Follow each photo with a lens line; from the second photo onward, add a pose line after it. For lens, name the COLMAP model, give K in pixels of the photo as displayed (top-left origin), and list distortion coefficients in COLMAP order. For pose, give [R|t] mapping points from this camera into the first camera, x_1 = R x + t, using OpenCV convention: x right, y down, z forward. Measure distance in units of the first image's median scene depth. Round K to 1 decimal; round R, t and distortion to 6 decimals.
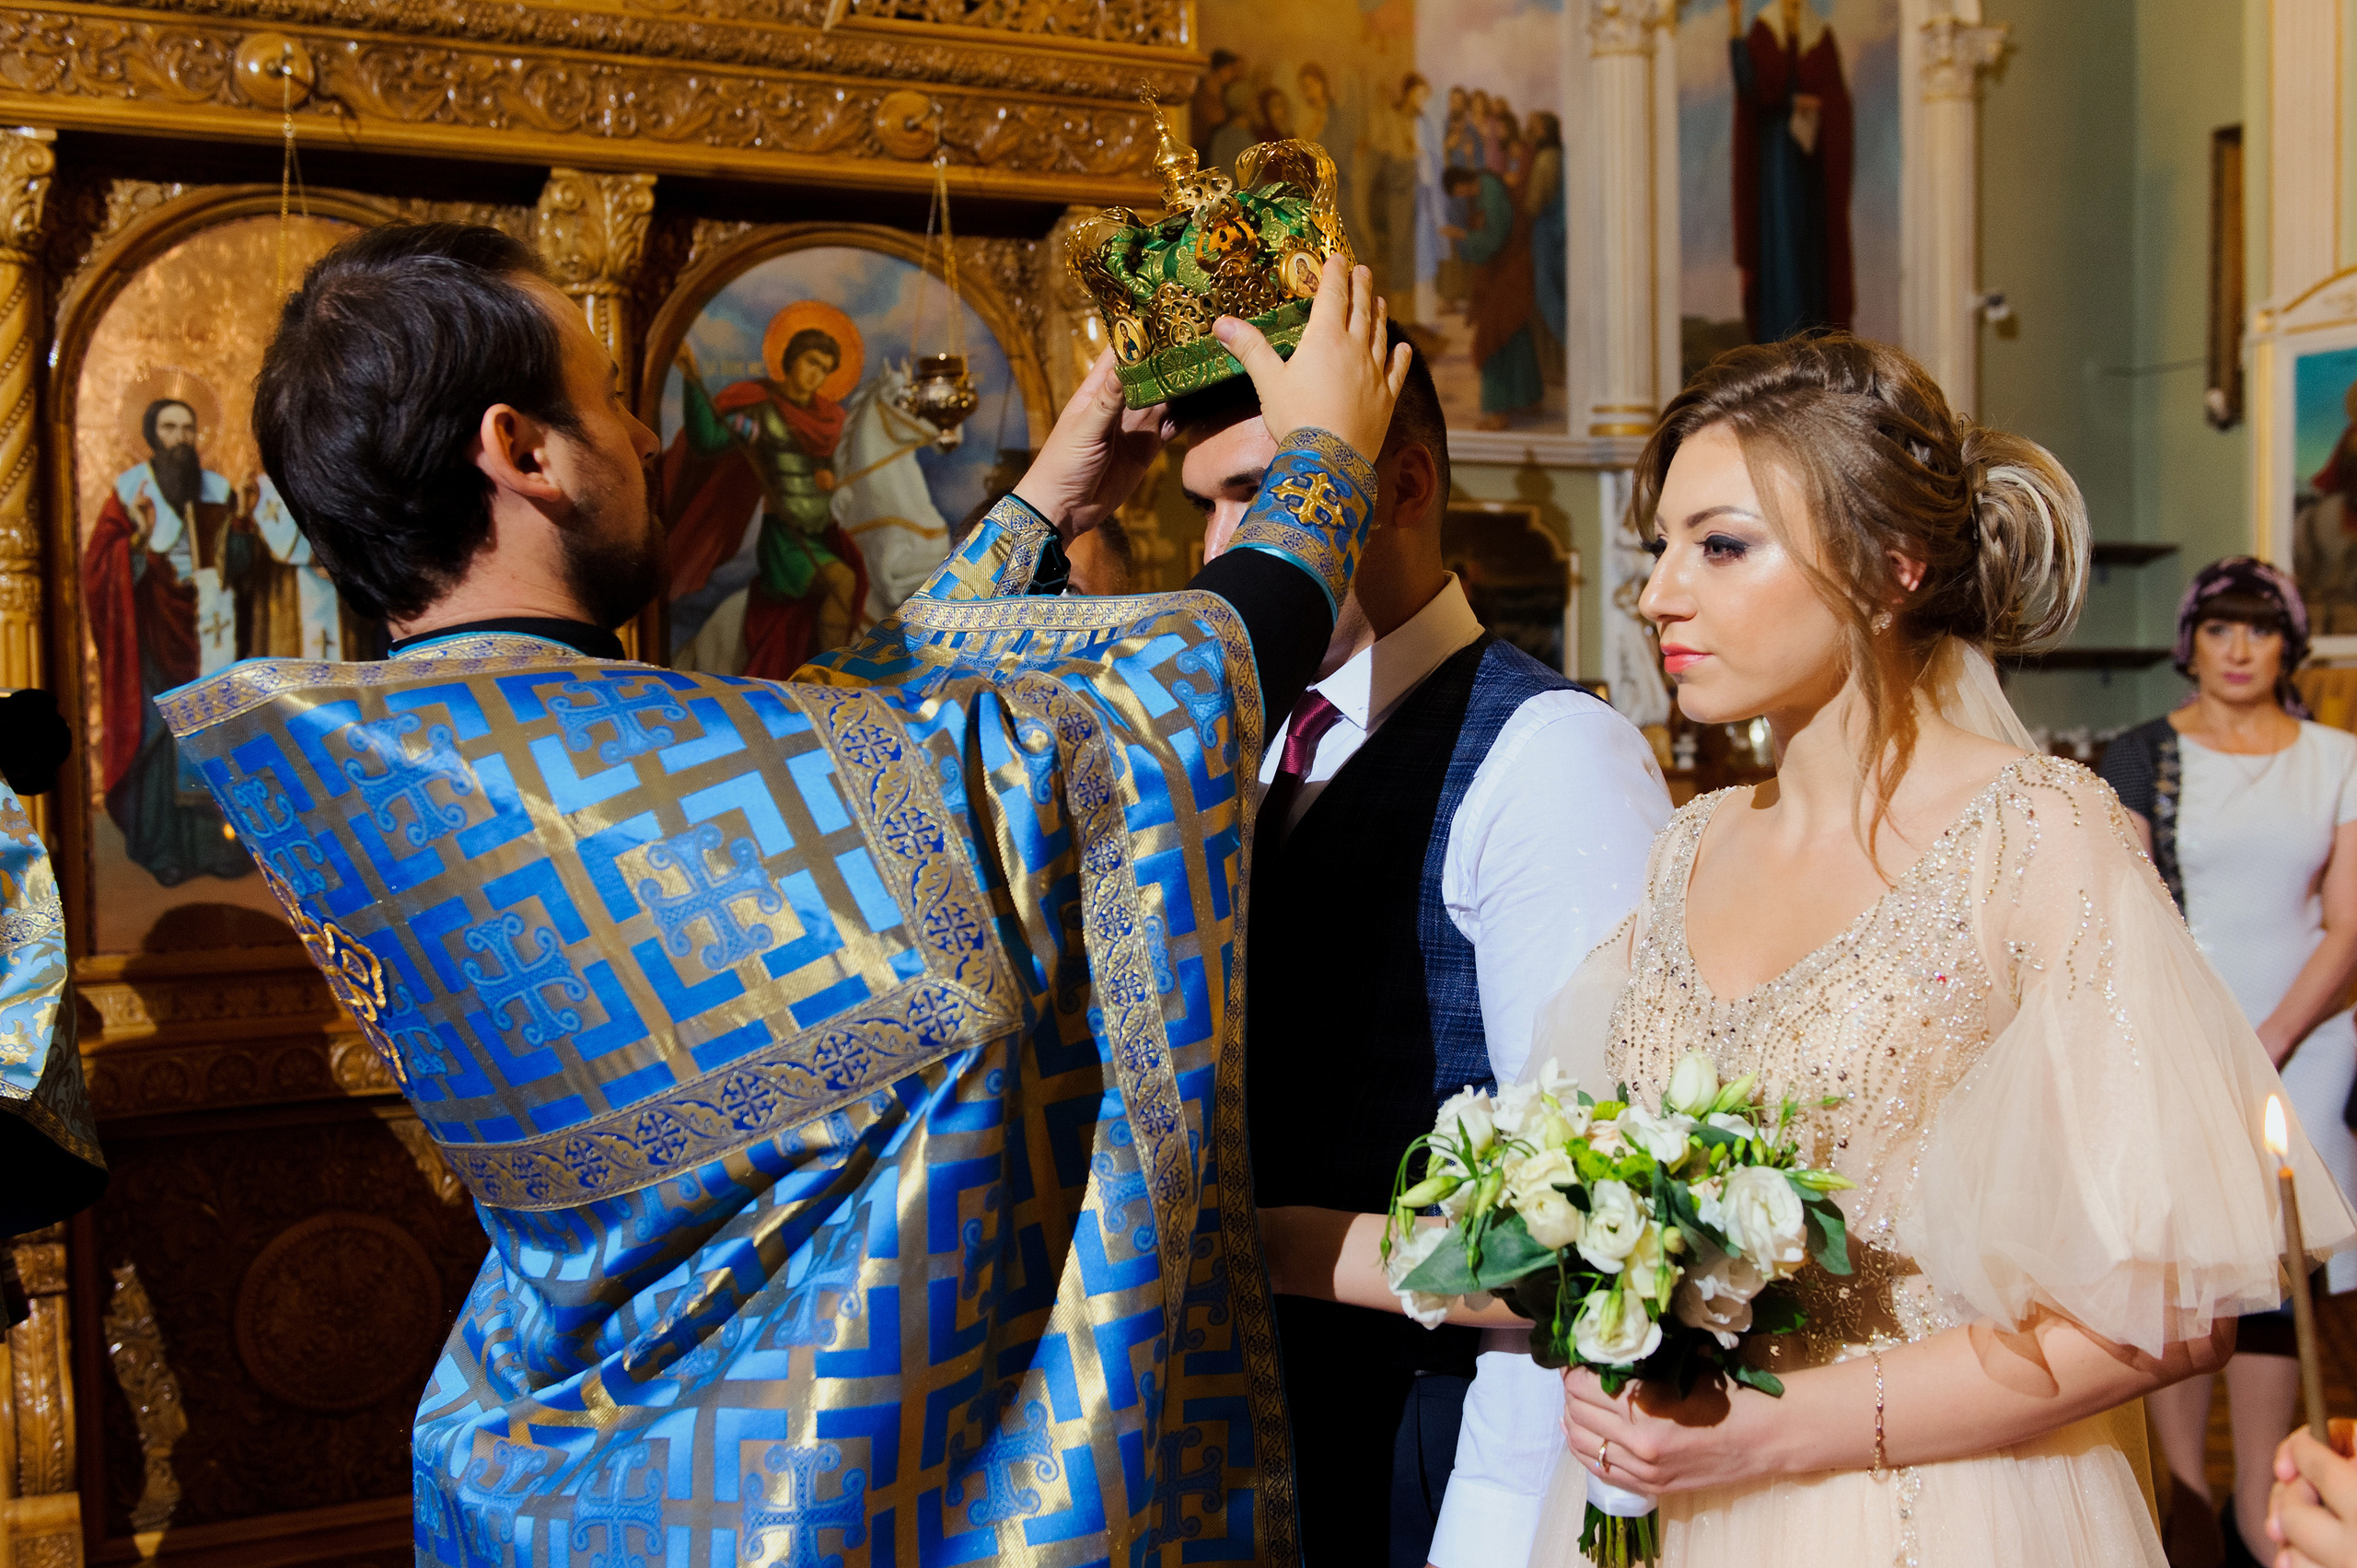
lens RADIAL K [[2633.2, 0, 1187.4], [0, 2633.2, 832.9], [0, 0, 1]] dist [-0.013181, 0.001635]
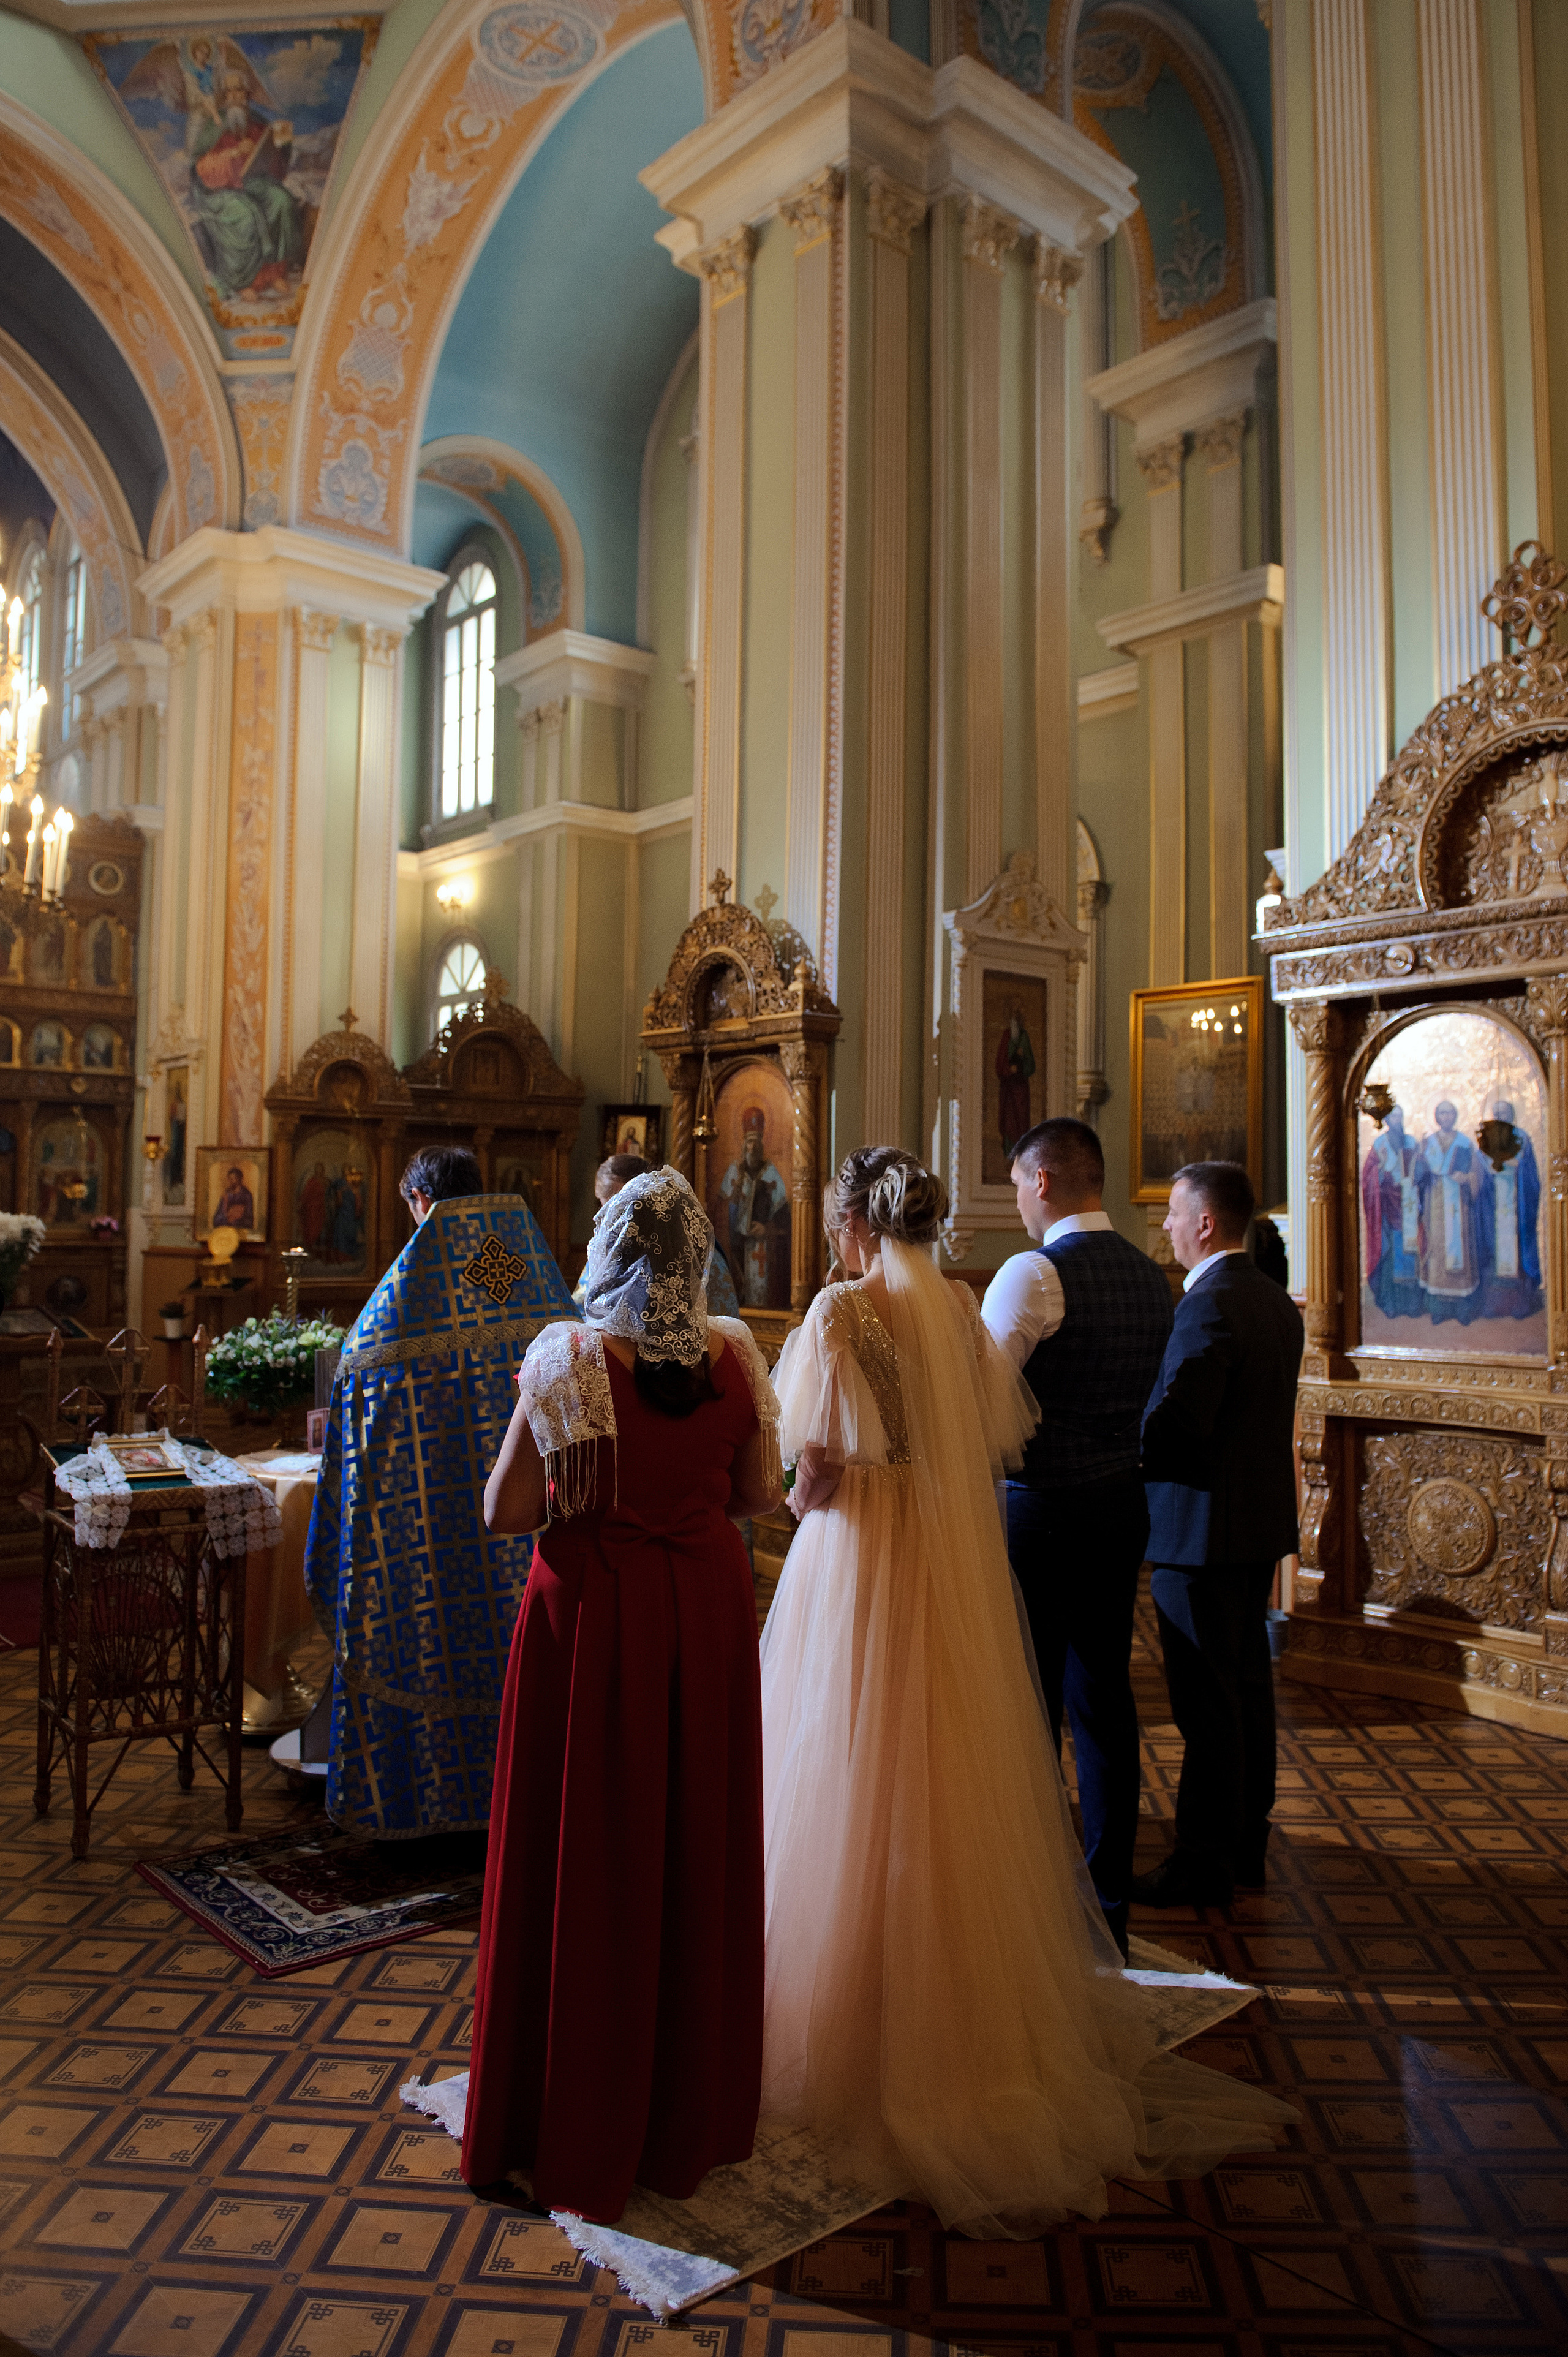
lens RADIAL K [[1646.4, 0, 802.8], [0, 1646.4, 1124.6], [0, 0, 1]] dist [-0.054215, -0.001751]
pose [[0.230881, -0.043691, -0.972001, 0.841380], [-0.051047, 0.997072, -0.056943, -0.038797], [0.971642, 0.062765, 0.227974, 0.172159]]
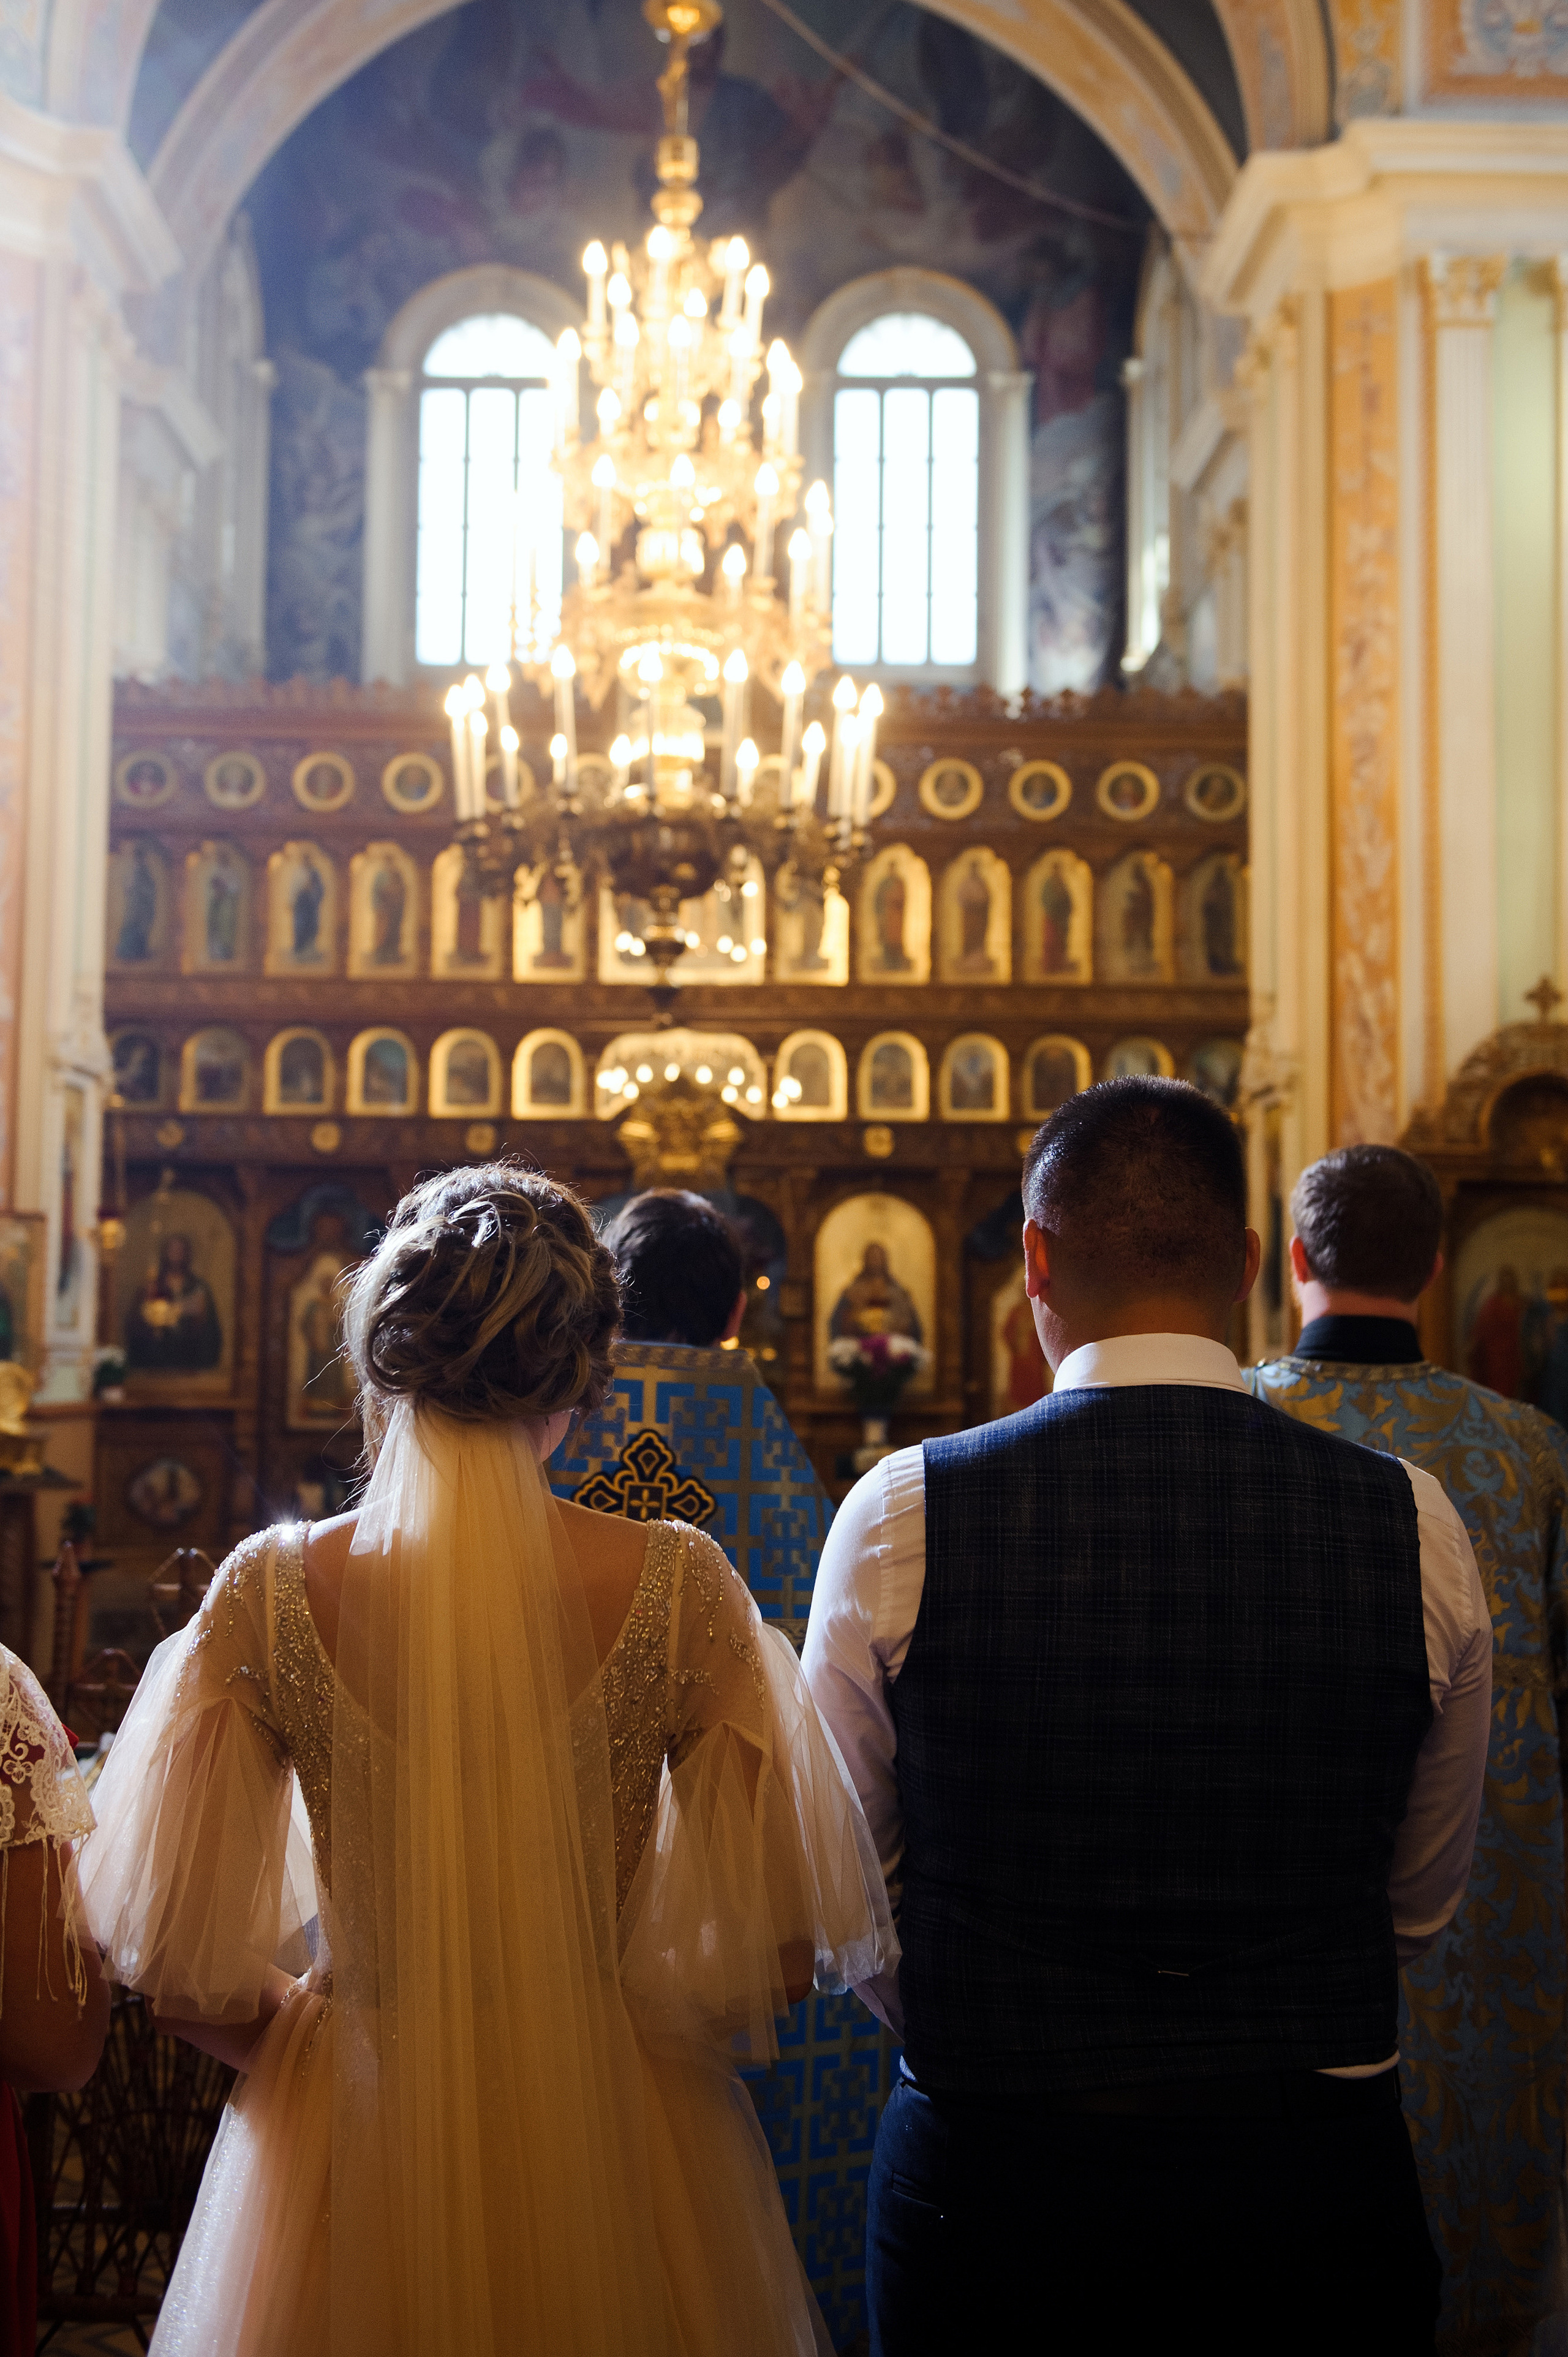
lens RADIAL K [[2866.1, 0, 780.9], [0, 2866.1, 1066.7], [0, 0, 1]] dist [0.081890, 0.006233]
pose [[-0.450655, -0.085357, -0.888608, 0.564686], [-0.047342, 0.996303, -0.071693, -0.055668], [0.891442, 0.009759, -0.453030, 0.676334]]
